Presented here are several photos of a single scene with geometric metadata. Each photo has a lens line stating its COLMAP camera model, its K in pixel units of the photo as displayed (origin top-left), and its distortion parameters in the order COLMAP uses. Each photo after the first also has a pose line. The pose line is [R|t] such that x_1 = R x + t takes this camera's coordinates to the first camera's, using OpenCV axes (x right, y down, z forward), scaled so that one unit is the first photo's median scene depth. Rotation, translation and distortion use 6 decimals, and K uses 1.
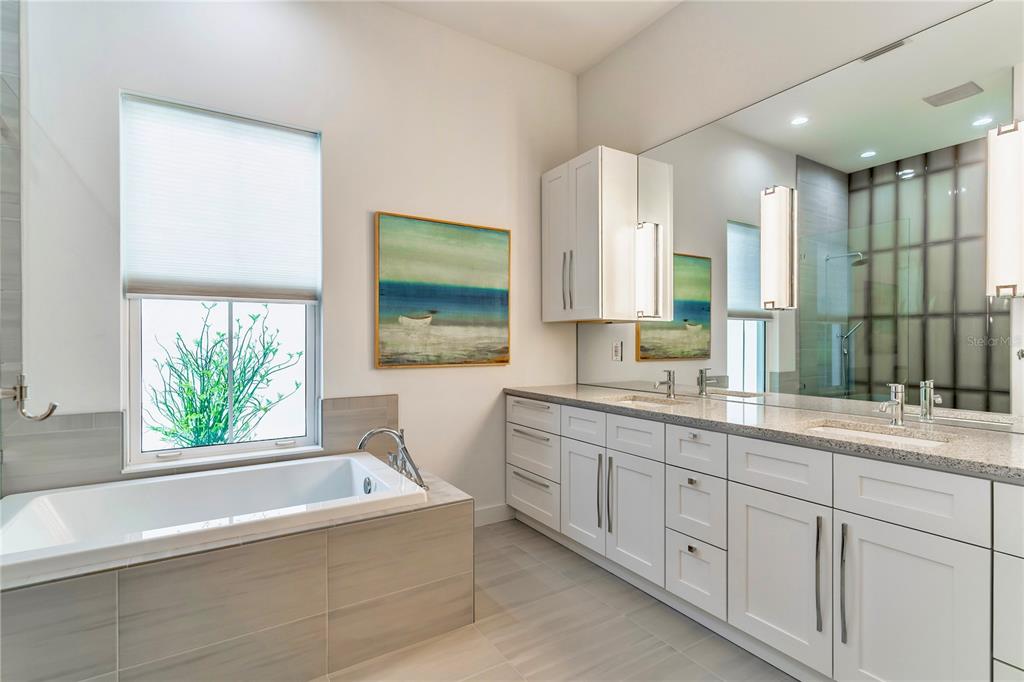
lens RADIAL K [[486.6, 0, 512.0], [0, 486.6, 341.1], [0, 0, 1]] dist [-0.001061, 0.001262]
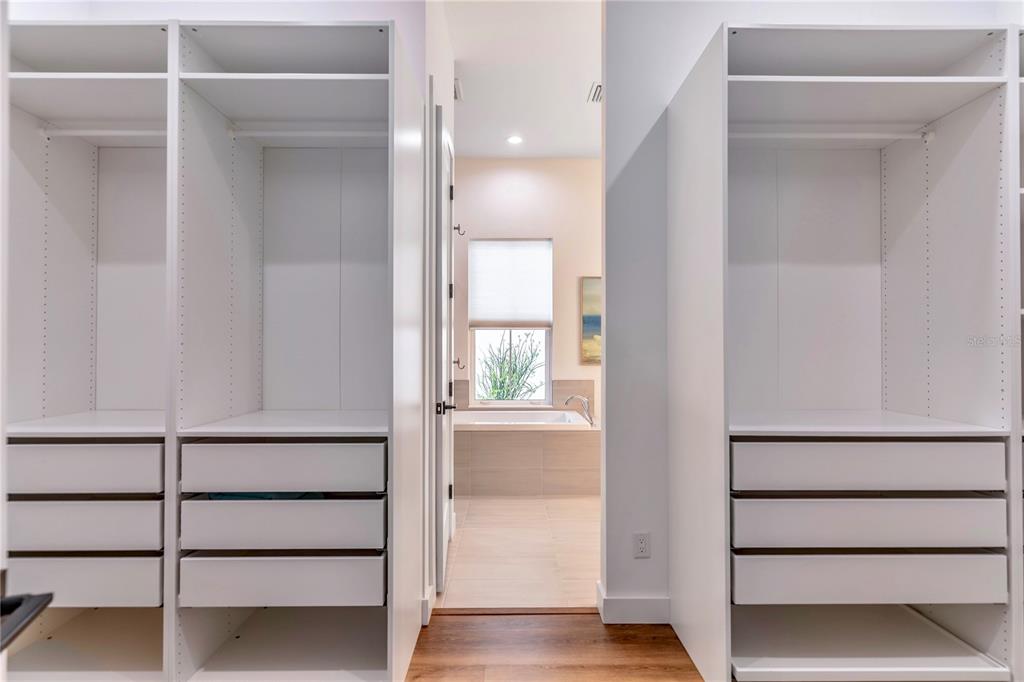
lens RADIAL K [[486.6, 0, 512.8], [0, 486.6, 342.8], [0, 0, 1]] dist [-0.001061, 0.001262]
pose [[0.849778, -0.002589, -0.527135, 0.422233], [-0.003205, 0.999944, -0.010077, -0.004576], [0.527131, 0.010253, 0.849722, -0.608471]]
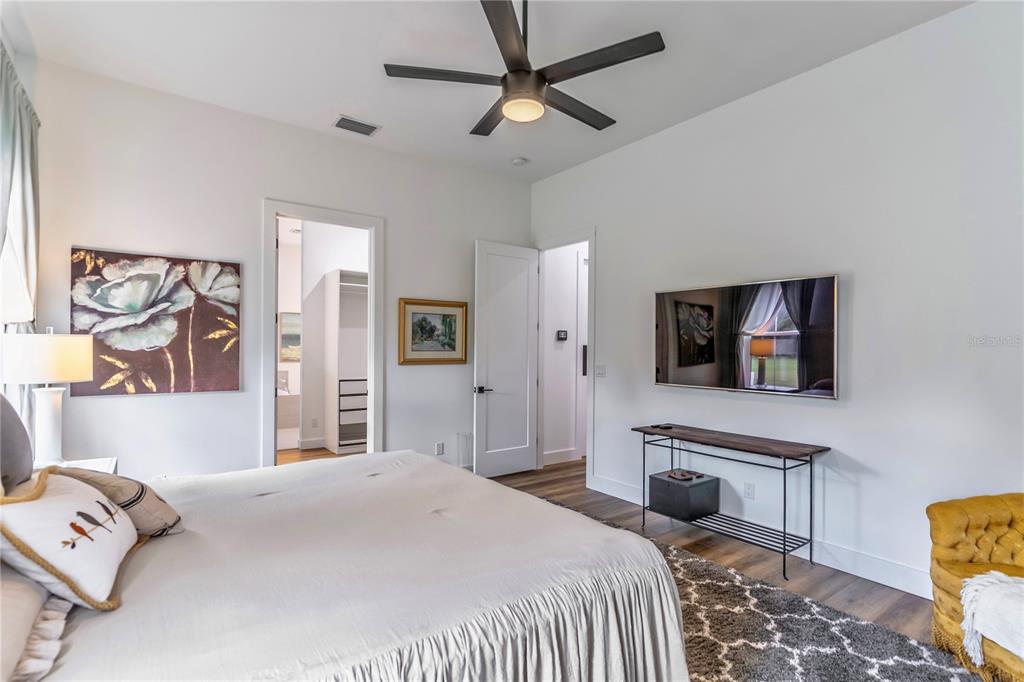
lens RADIAL K [[486.6, 0, 510.4], [0, 486.6, 346.2], [0, 0, 1]] dist [-0.001061, 0.001262]
pose [[0.997136, 0.006685, 0.075339, 1.529738], [-0.006054, 0.999945, -0.008594, -0.076910], [-0.075393, 0.008114, 0.997121, -4.055477]]
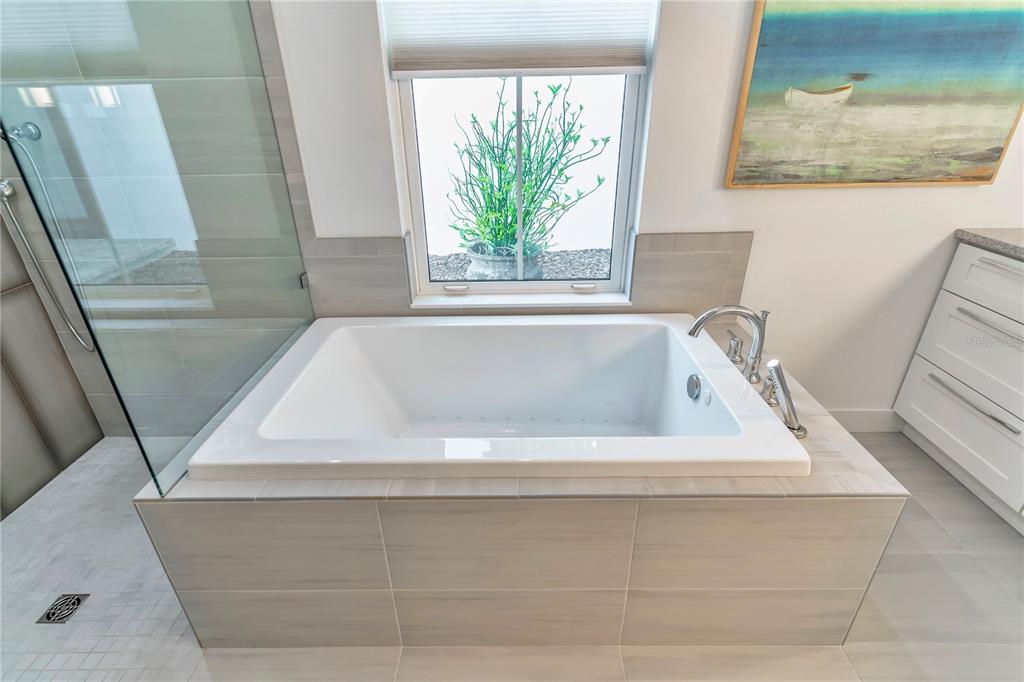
lens RADIAL K [[486.6, 0, 509.3], [0, 486.6, 341.7], [0, 0, 1]] dist [-0.001061, 0.001262]
pose [[0.837558, 0.229925, -0.495611, -0.153610], [0.015128, 0.897027, 0.441717, -0.041888], [0.546139, -0.377461, 0.747834, 0.311076]]
